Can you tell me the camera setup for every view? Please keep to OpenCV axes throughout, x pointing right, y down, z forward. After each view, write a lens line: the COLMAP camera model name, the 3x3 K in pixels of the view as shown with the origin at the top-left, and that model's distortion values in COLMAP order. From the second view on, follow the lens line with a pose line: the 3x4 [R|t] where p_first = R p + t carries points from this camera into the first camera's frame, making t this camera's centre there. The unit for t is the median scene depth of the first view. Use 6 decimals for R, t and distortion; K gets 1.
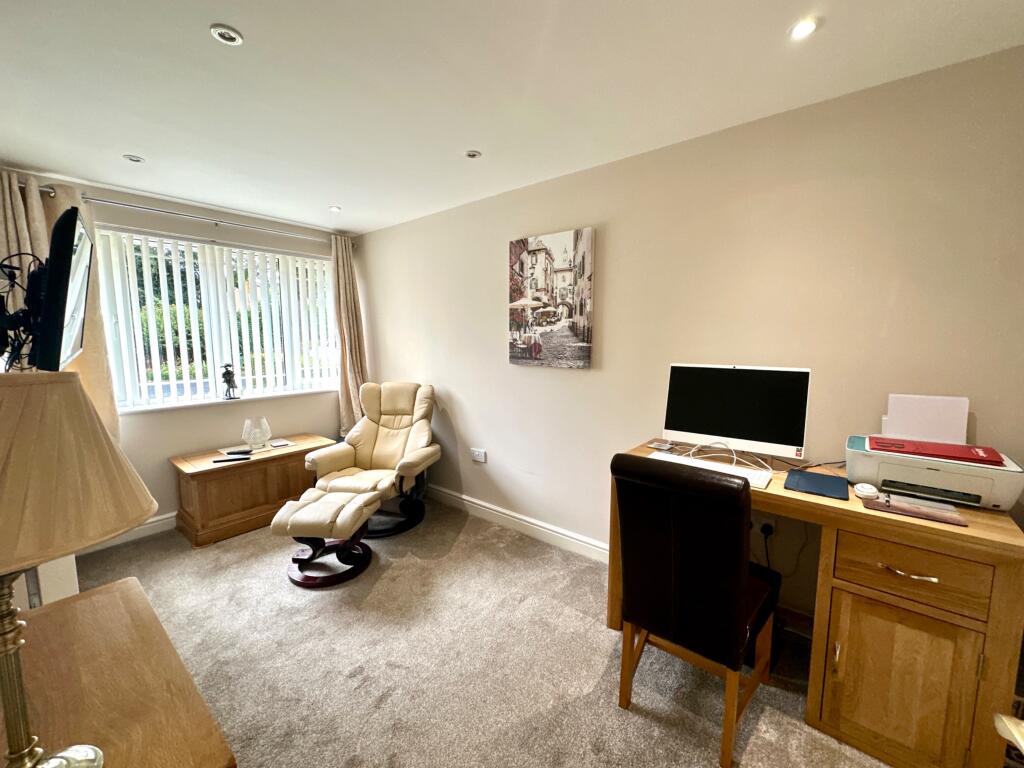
lens RADIAL K [[410.2, 0, 512.0], [0, 410.2, 384.0], [0, 0, 1]] dist [-0.000201, -0.000128]
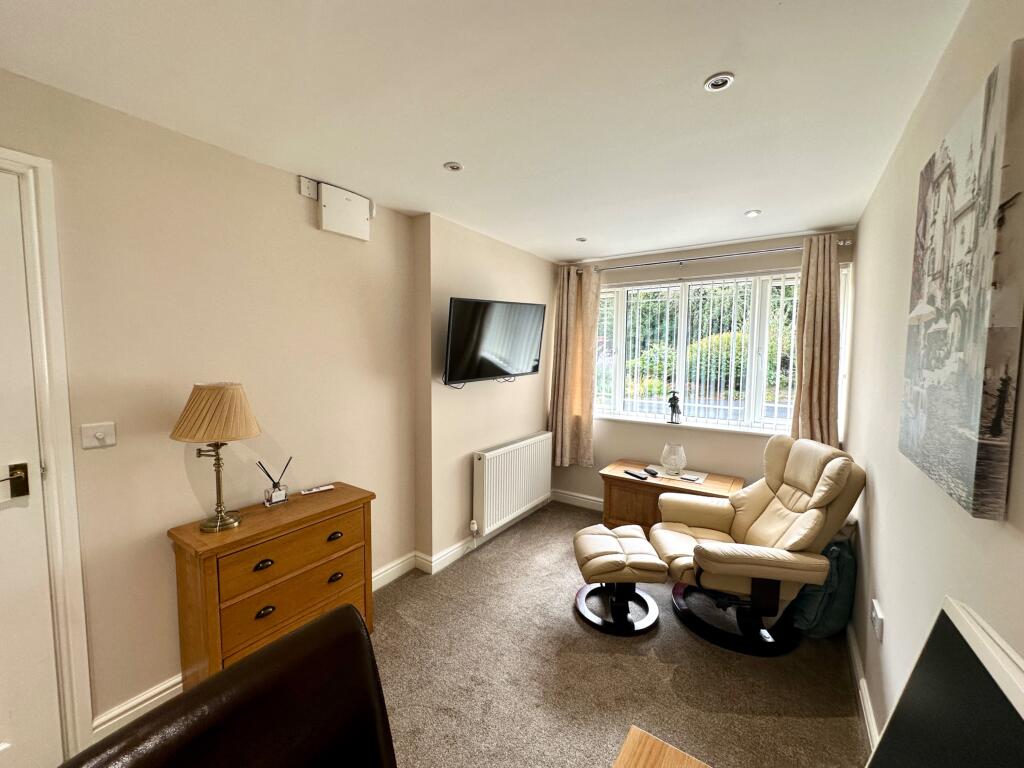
lens RADIAL K [[410.2, 0, 512.0], [0, 410.2, 384.0], [0, 0, 1]] dist [-0.000201, -0.000128]
pose [[0.091802, 0.078024, -0.992716, 0.387565], [-0.125958, 0.989828, 0.066149, -0.095266], [0.987779, 0.118968, 0.100696, 0.530953]]
